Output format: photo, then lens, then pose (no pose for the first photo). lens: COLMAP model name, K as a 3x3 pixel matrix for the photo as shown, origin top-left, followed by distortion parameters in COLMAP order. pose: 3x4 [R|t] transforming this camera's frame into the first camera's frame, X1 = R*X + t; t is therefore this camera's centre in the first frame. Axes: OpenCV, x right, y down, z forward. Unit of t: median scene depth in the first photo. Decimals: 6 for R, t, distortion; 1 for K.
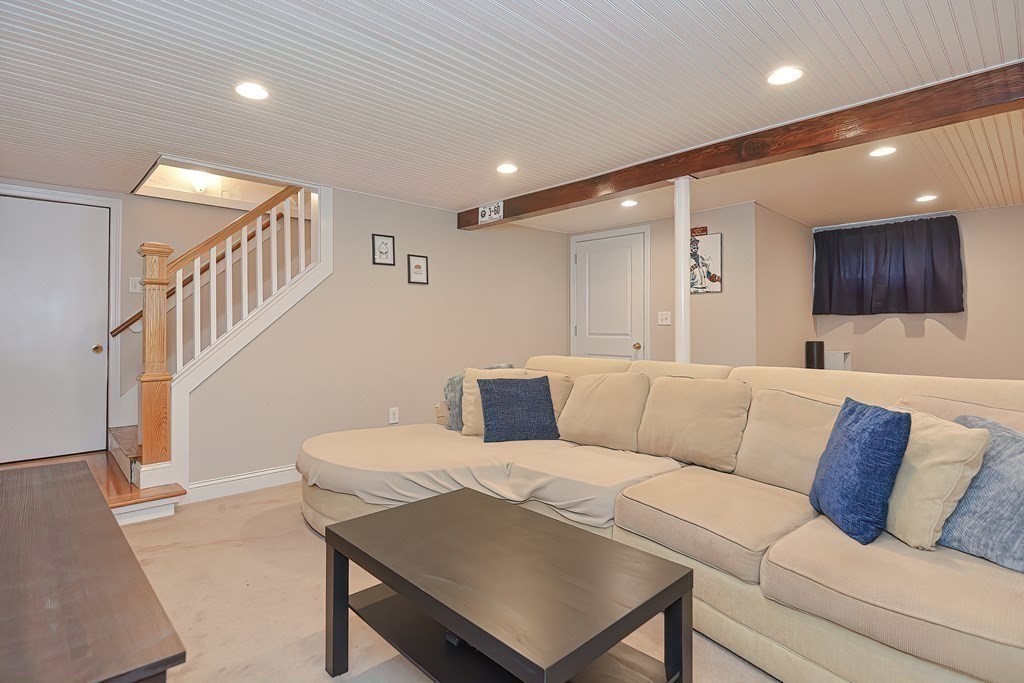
lens RADIAL K [[511.2, 0, 509.7], [0, 511.2, 336.3], [0, 0, 1]] dist [-0.002600, -0.001396]
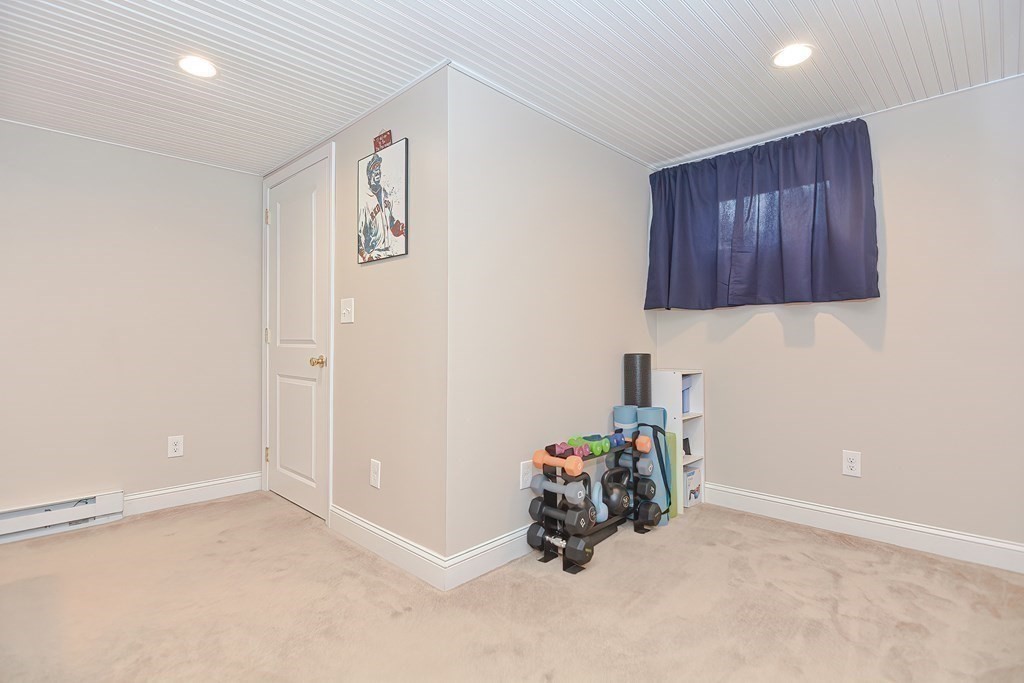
lens RADIAL K [[494.5, 0, 507.8], [0, 494.5, 341.7], [0, 0, 1]] dist [-0.002308, -0.001412]
pose [[0.999554, 0.006252, 0.029205, 0.441170], [-0.006080, 0.999964, -0.005972, 0.000582], [-0.029241, 0.005792, 0.999556, 0.450726]]
